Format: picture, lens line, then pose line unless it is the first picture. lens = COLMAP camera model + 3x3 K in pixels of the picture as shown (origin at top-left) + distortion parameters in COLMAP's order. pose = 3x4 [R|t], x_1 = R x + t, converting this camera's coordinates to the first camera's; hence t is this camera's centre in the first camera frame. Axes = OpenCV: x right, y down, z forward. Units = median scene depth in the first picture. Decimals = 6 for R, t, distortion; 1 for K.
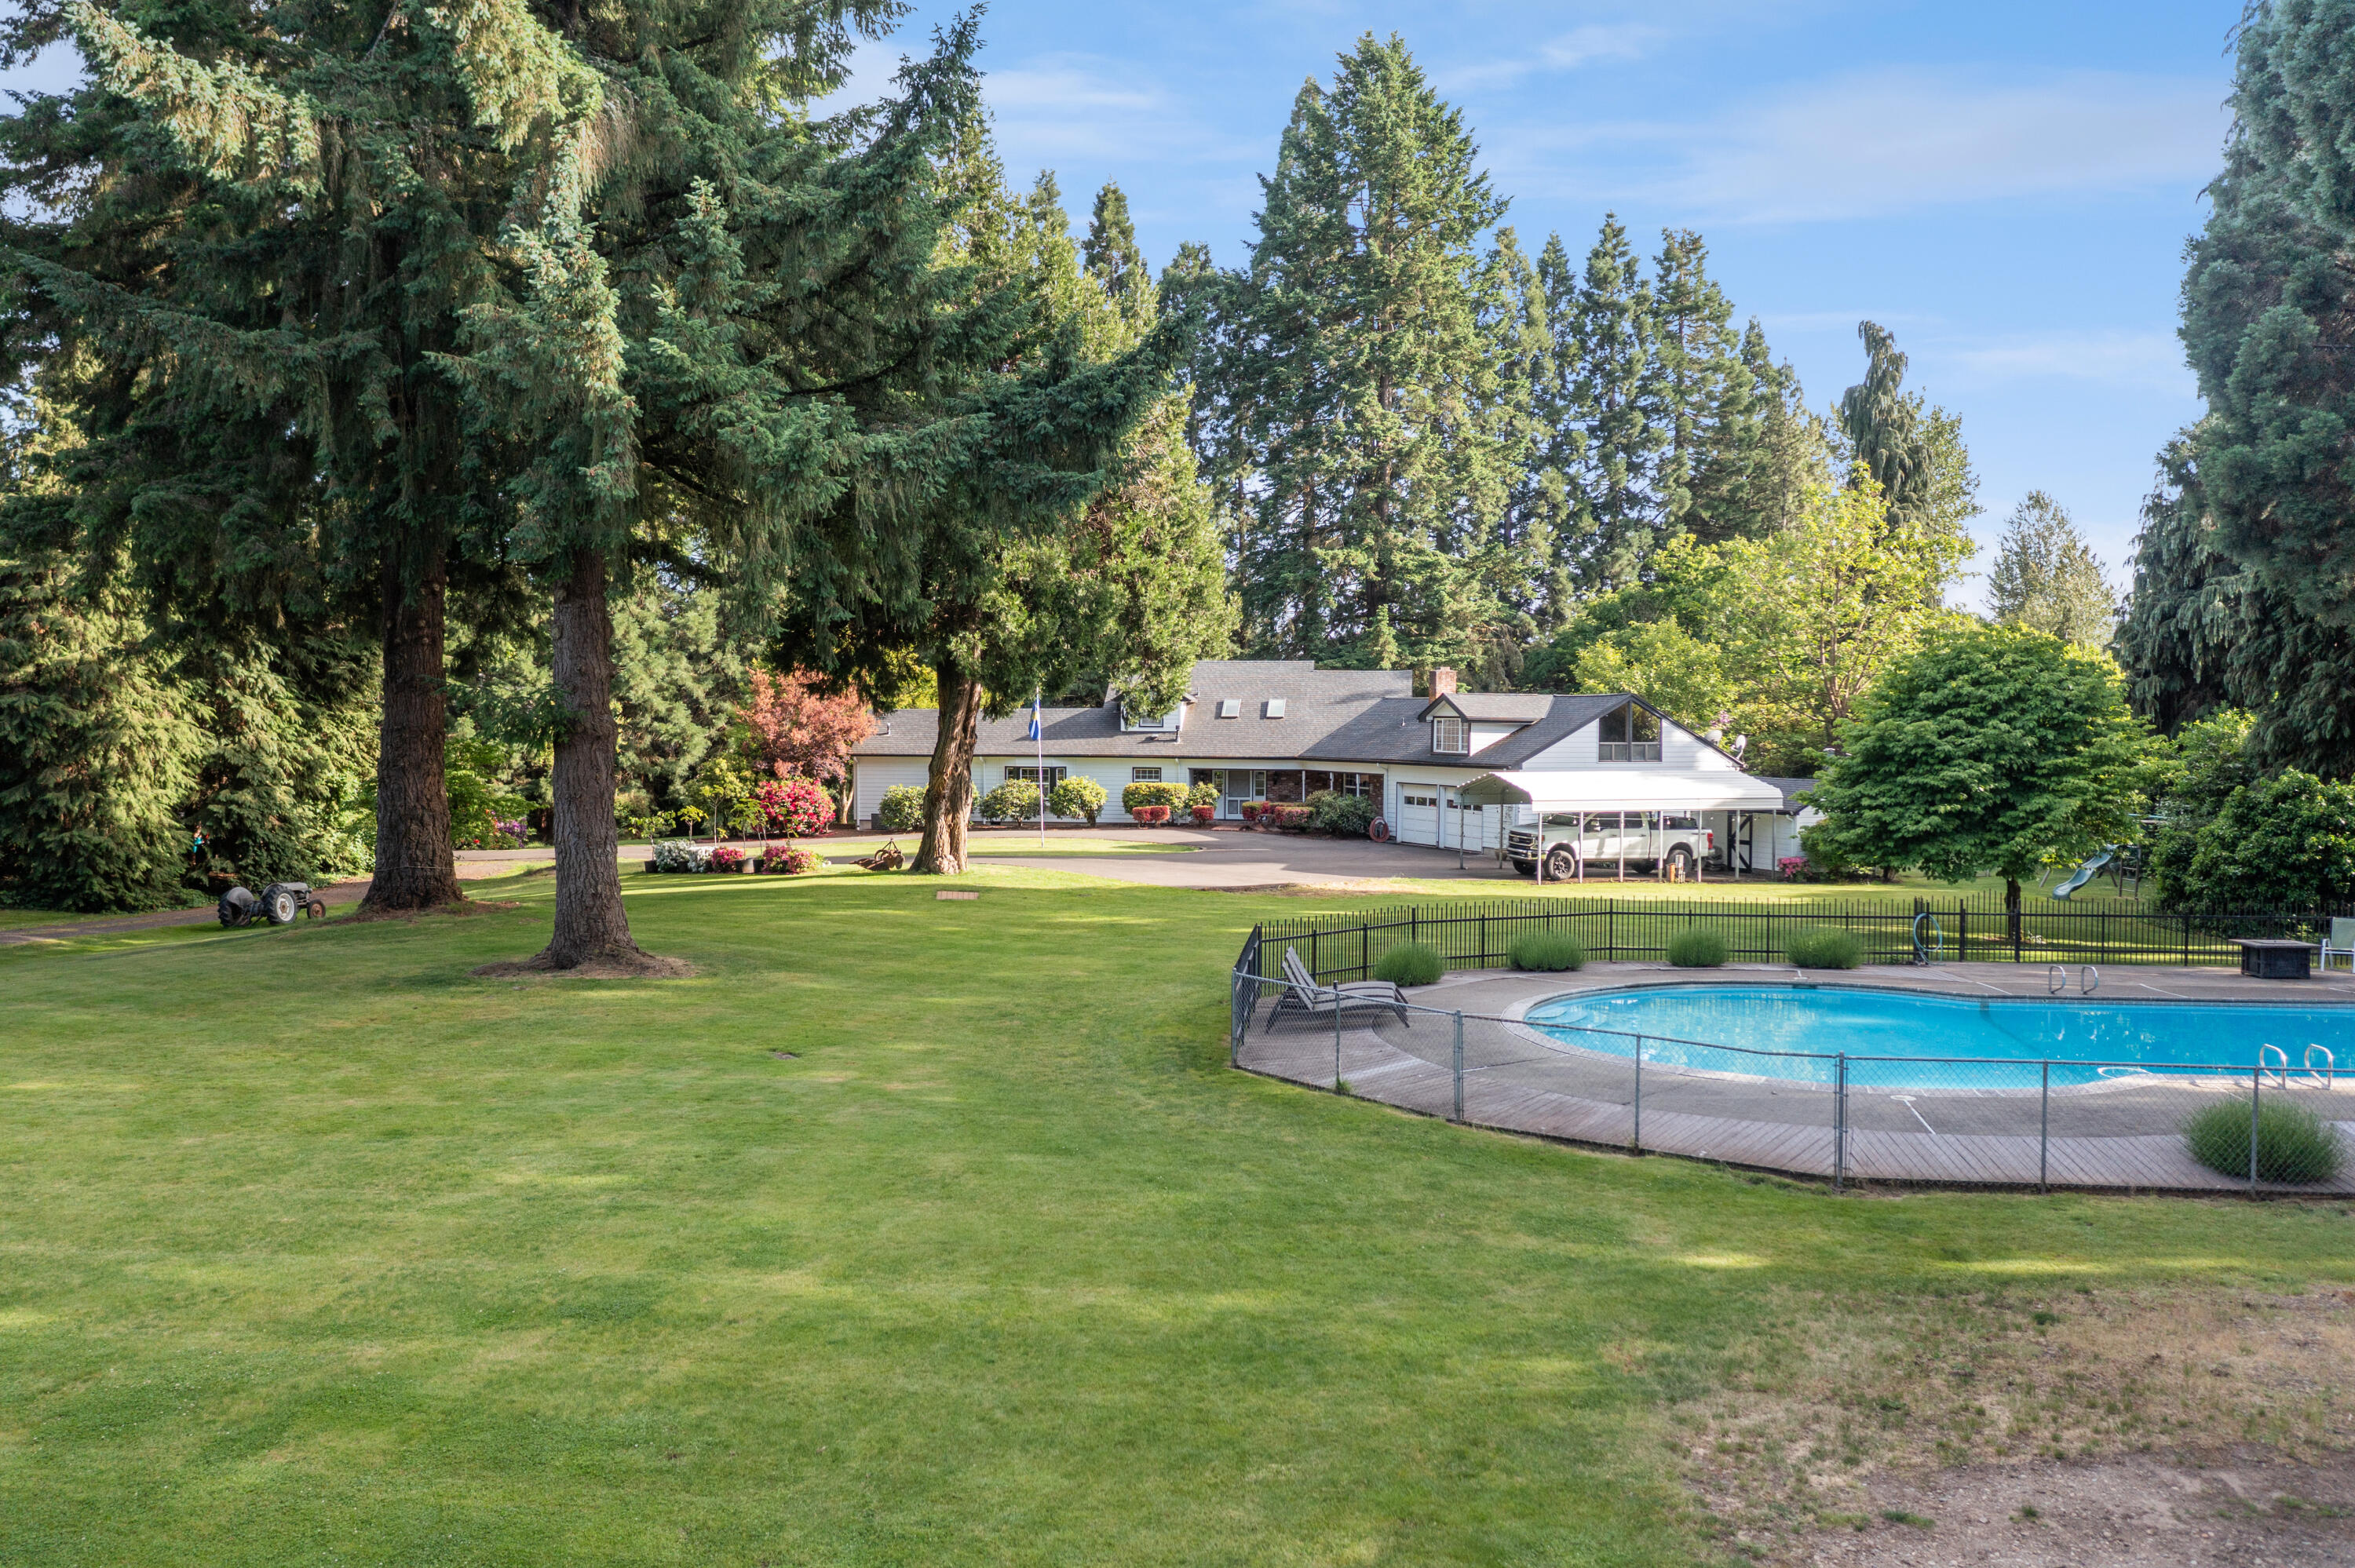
lens RADIAL K [[1854.6, 0, 1177.5], [0, 1854.6, 784.0], [0, 0, 1]] dist [-0.010124, 0.001446]
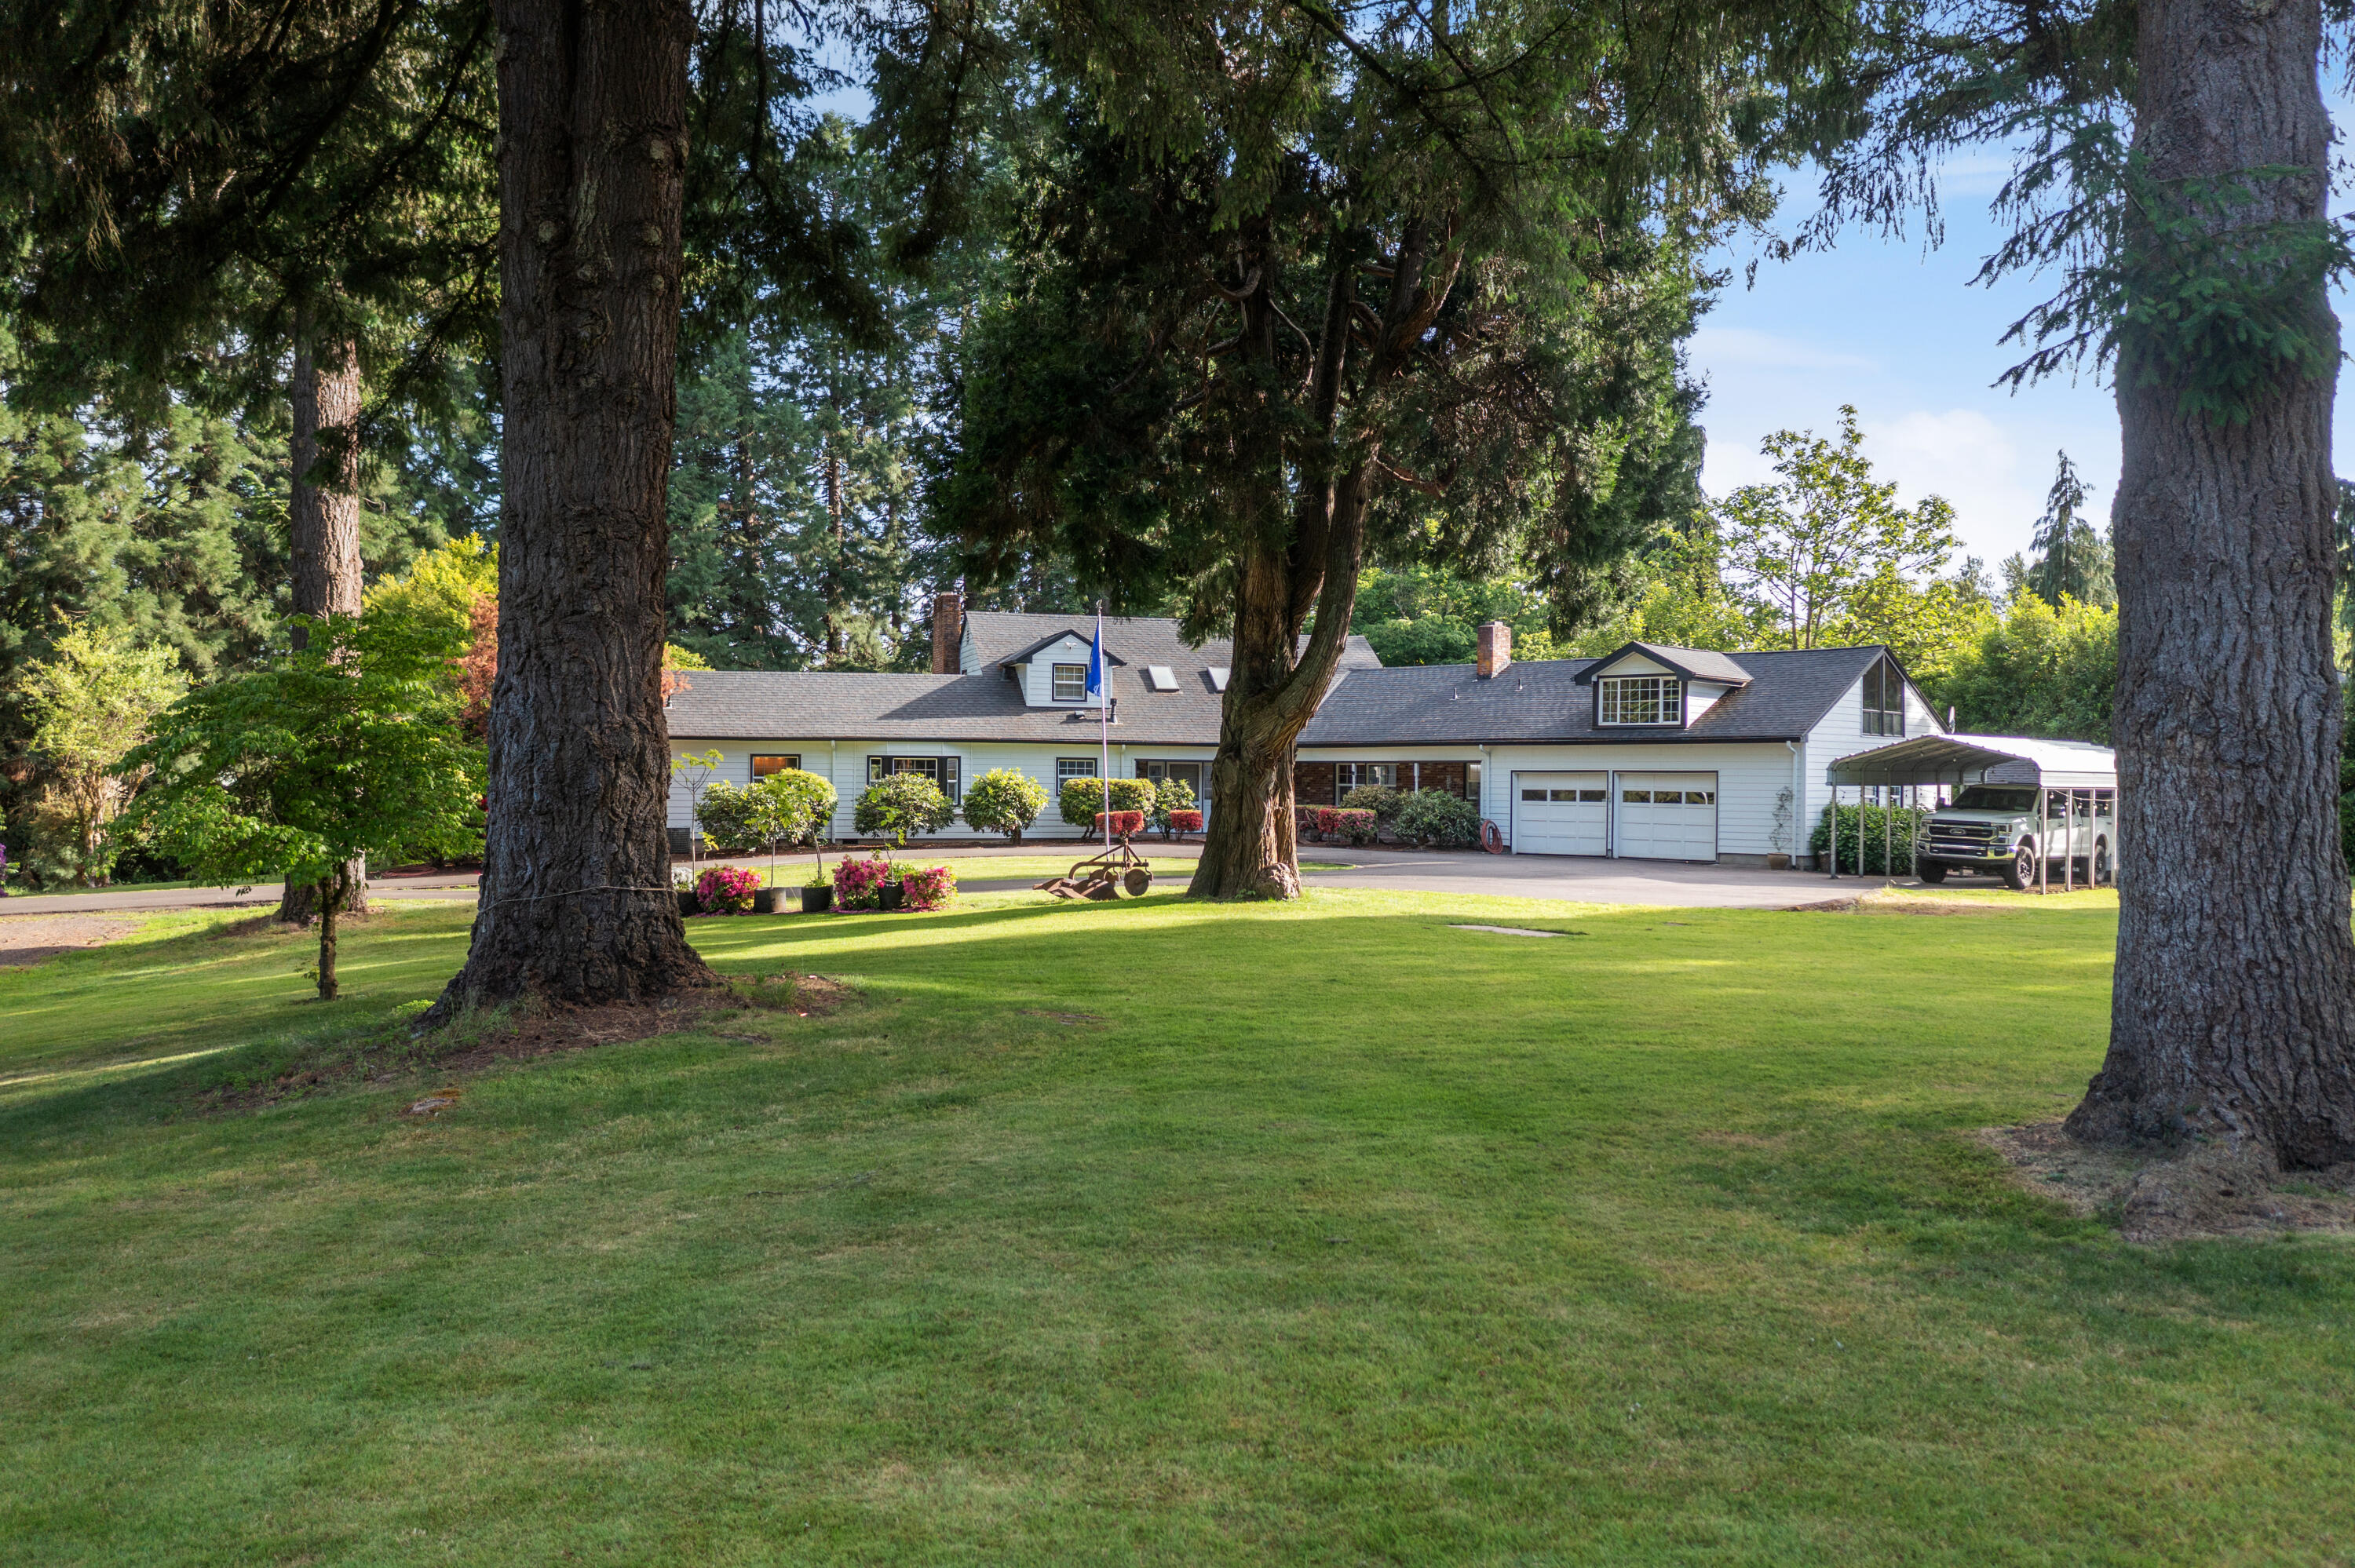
lens RADIAL K [[1854.6, 0, 1177.5], [0, 1854.6, 784.0], [0, 0, 1]] dist [-0.010124, 0.001446]
pose [[0.913667, 0.000374, 0.406464, -0.293586], [0.011130, 0.999602, -0.025940, 0.021465], [-0.406311, 0.028225, 0.913299, 0.385048]]
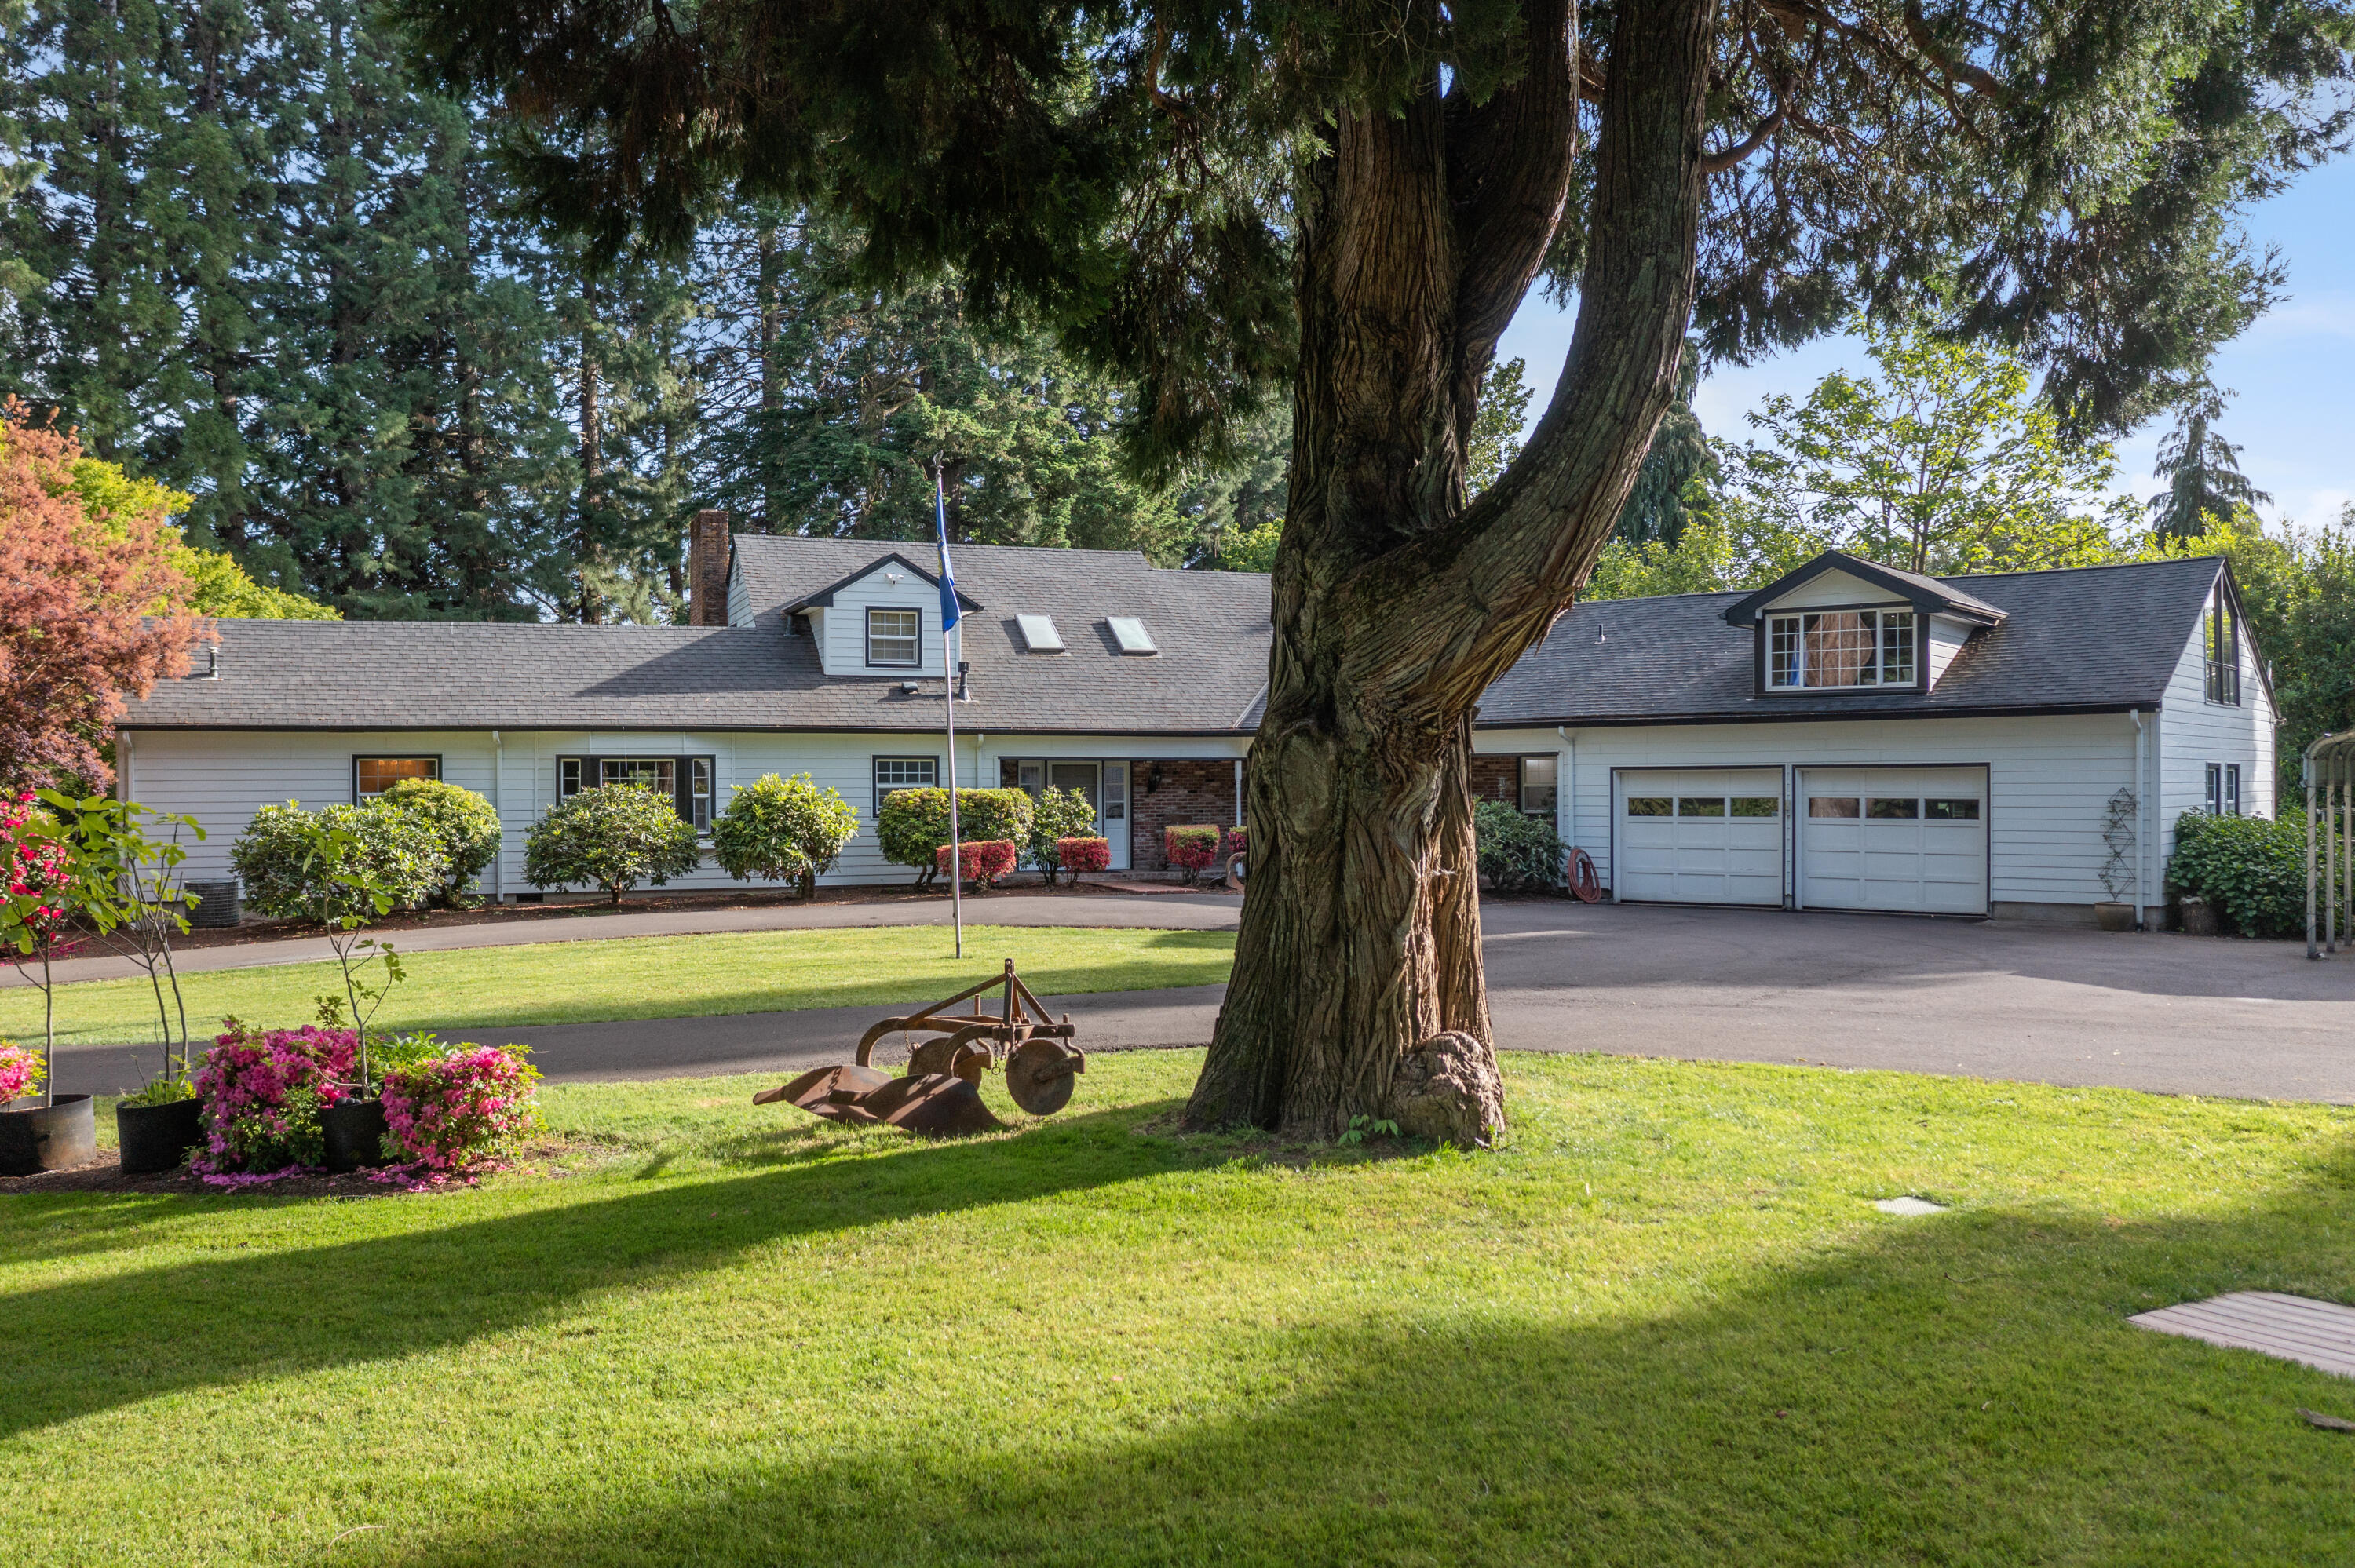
lens RADIAL K [[1854.6, 0, 1177.5], [0, 1854.6, 784.0], [0, 0, 1]] dist [-0.010124, 0.001446]
pose [[0.877389, -0.010026, 0.479675, -0.188416], [0.025860, 0.999317, -0.026413, 0.012115], [-0.479082, 0.035578, 0.877049, 0.647980]]
